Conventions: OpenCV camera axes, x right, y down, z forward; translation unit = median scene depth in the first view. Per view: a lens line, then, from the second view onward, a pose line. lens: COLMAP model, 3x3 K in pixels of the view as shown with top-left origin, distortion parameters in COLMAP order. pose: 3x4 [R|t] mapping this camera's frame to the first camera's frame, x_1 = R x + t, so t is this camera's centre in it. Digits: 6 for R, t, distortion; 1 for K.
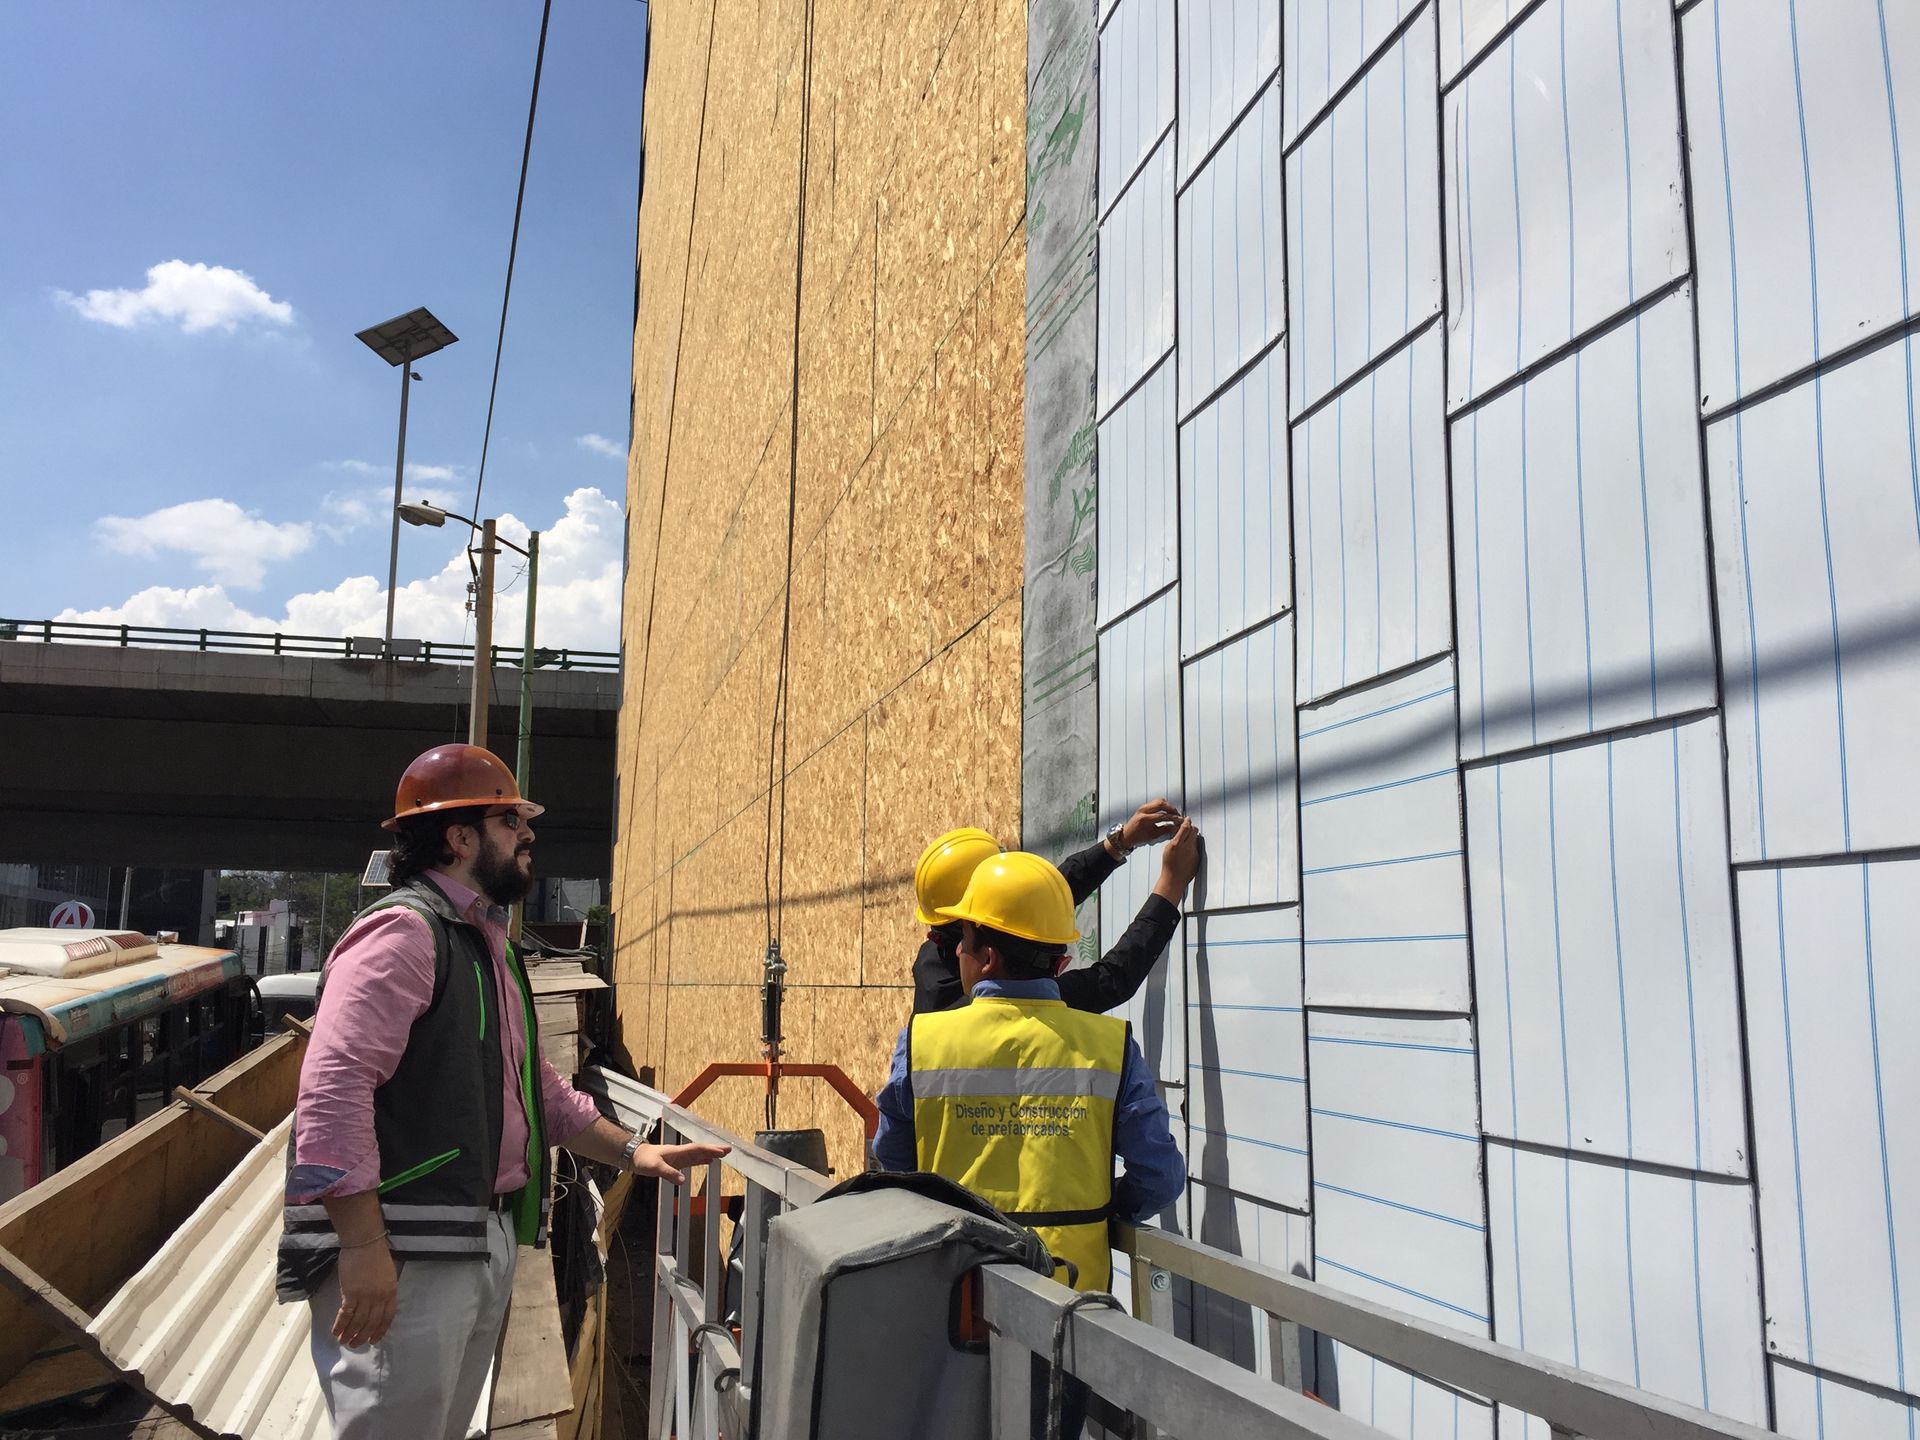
lens RADIAL K [[1648.2, 0, 947.9], [0, 1648.2, 718.7], [0, 0, 1]] dist [0.067475, -0.061882]
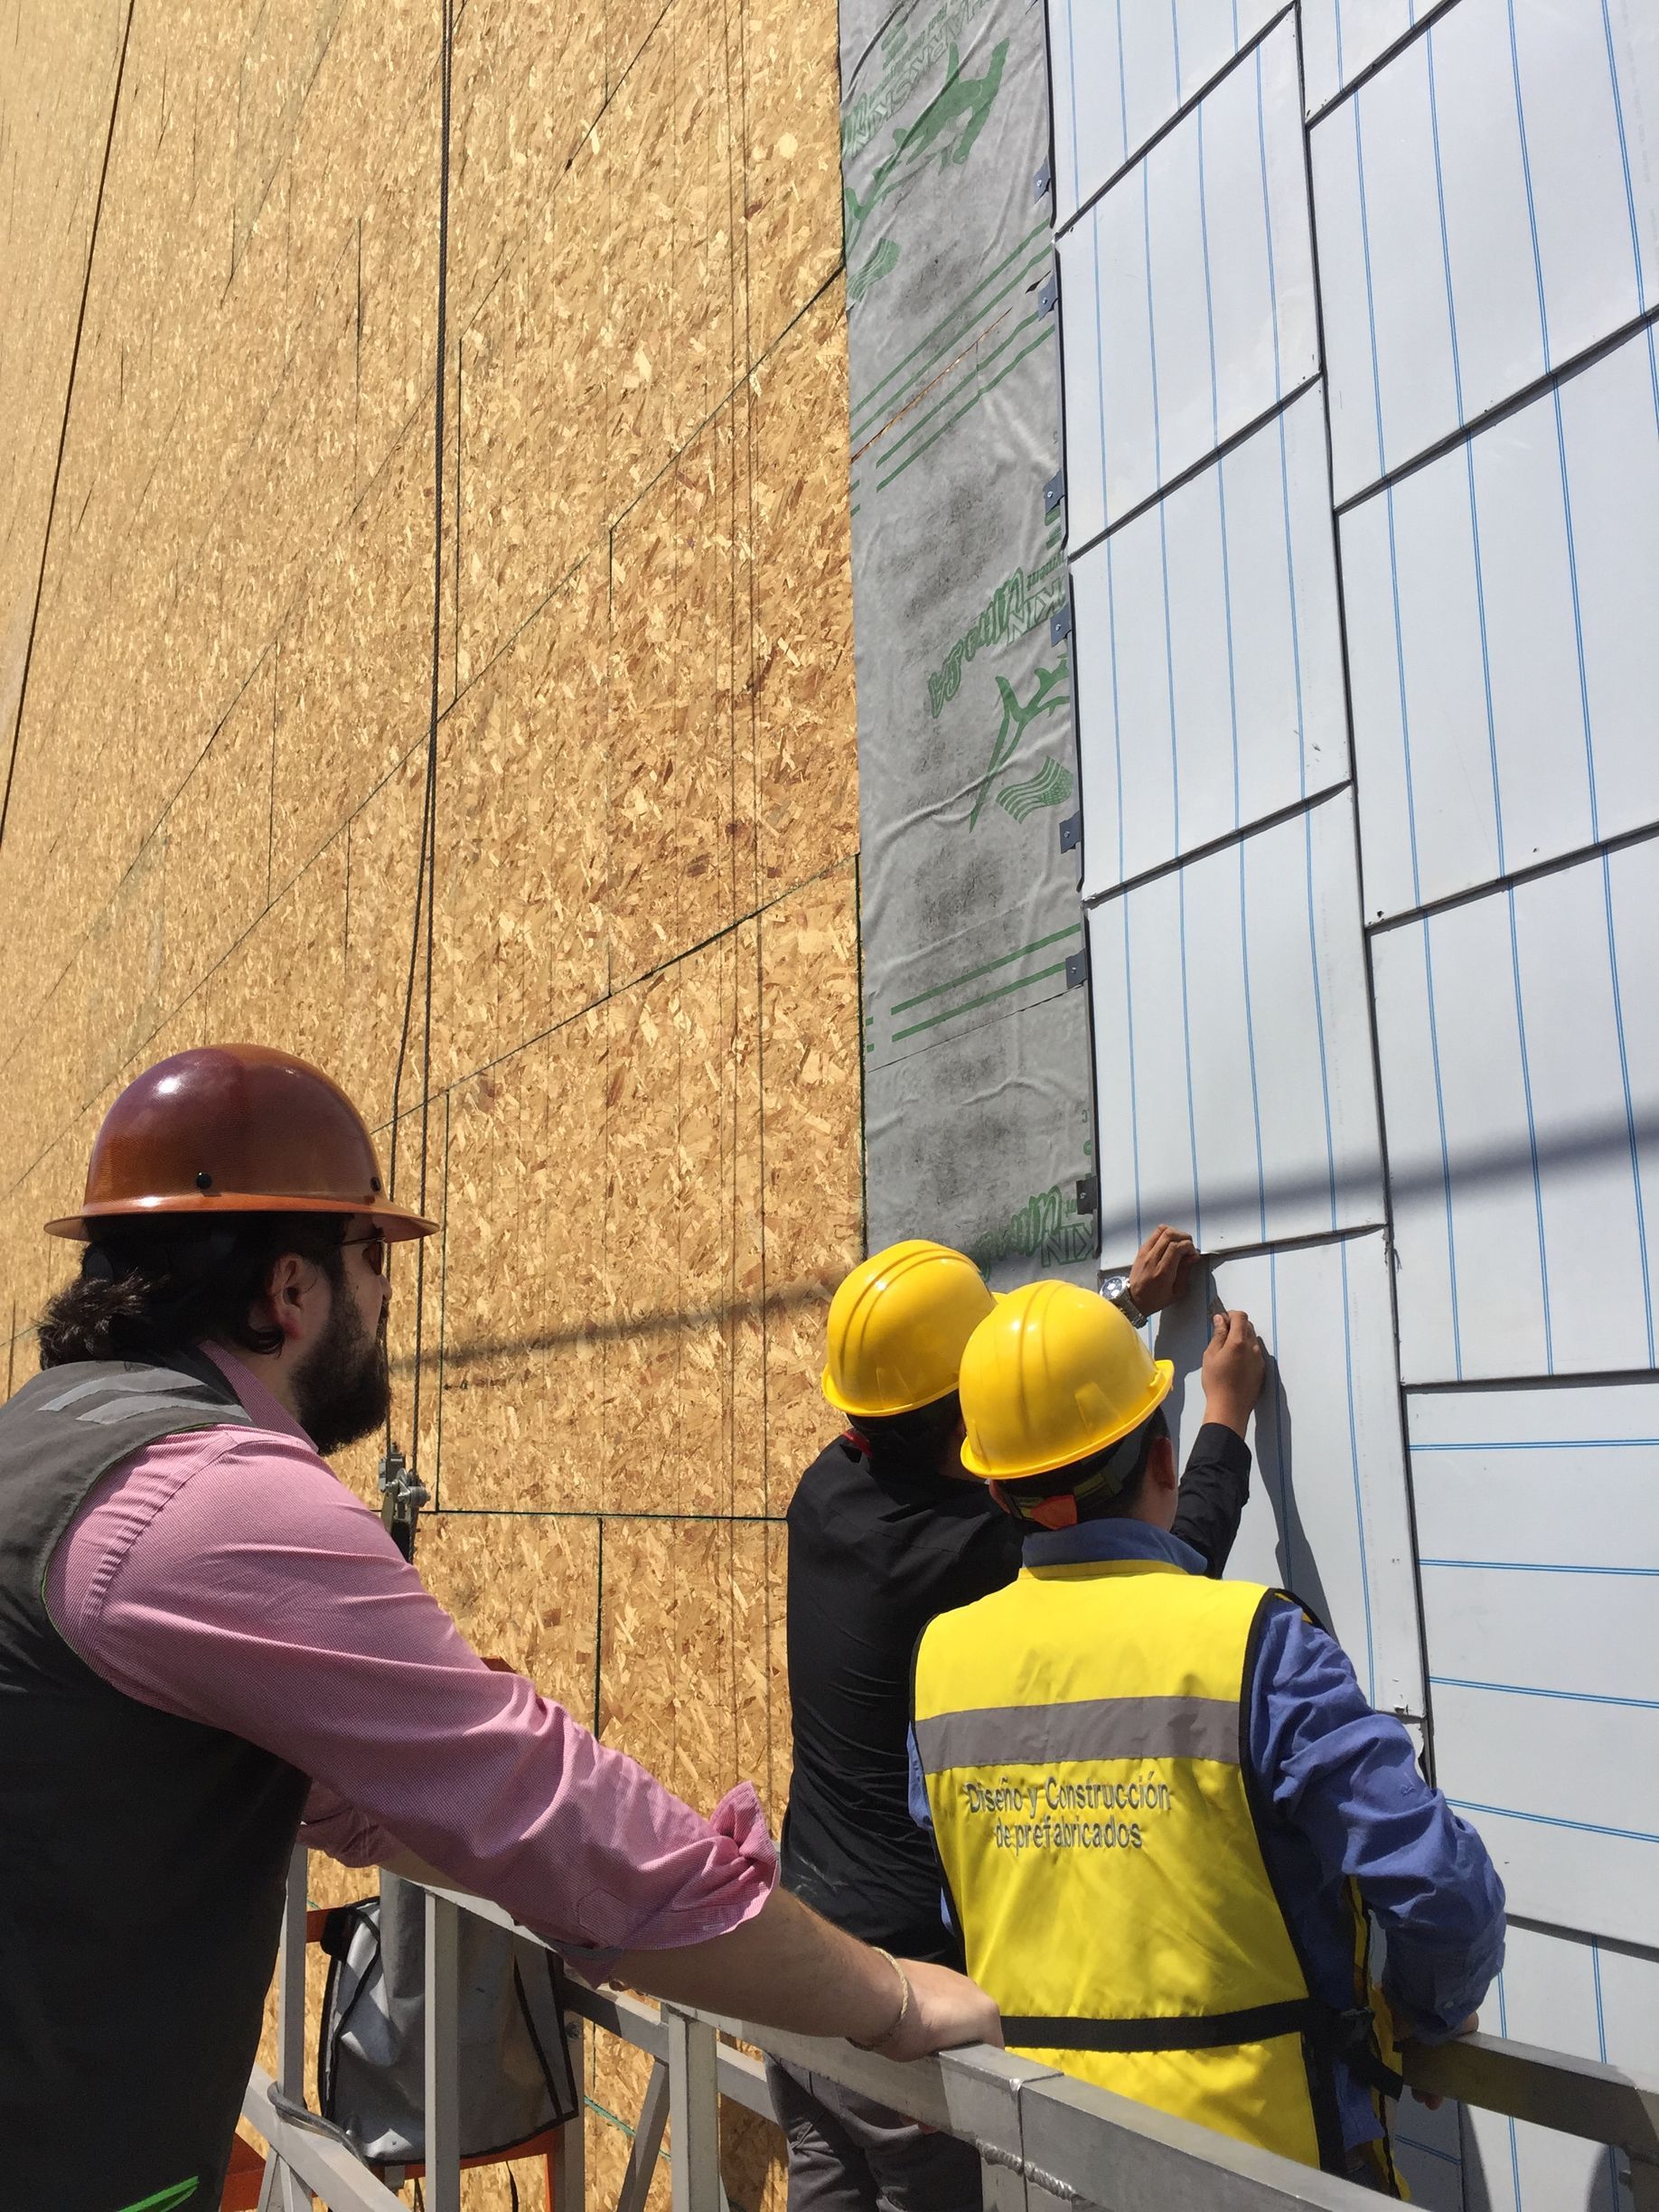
lens RADIAL K [[1898.8, 0, 843.8], [0, 1898.8, 1113.6], [0, 0, 1]] dist [0.067475, -0.061882]
pose [[0.963456, 0.022625, 0.266910, -0.117514], [-0.015228, 0.999441, -0.029748, 0.029837], [-0.267434, 0.024597, 0.963262, 0.264390]]
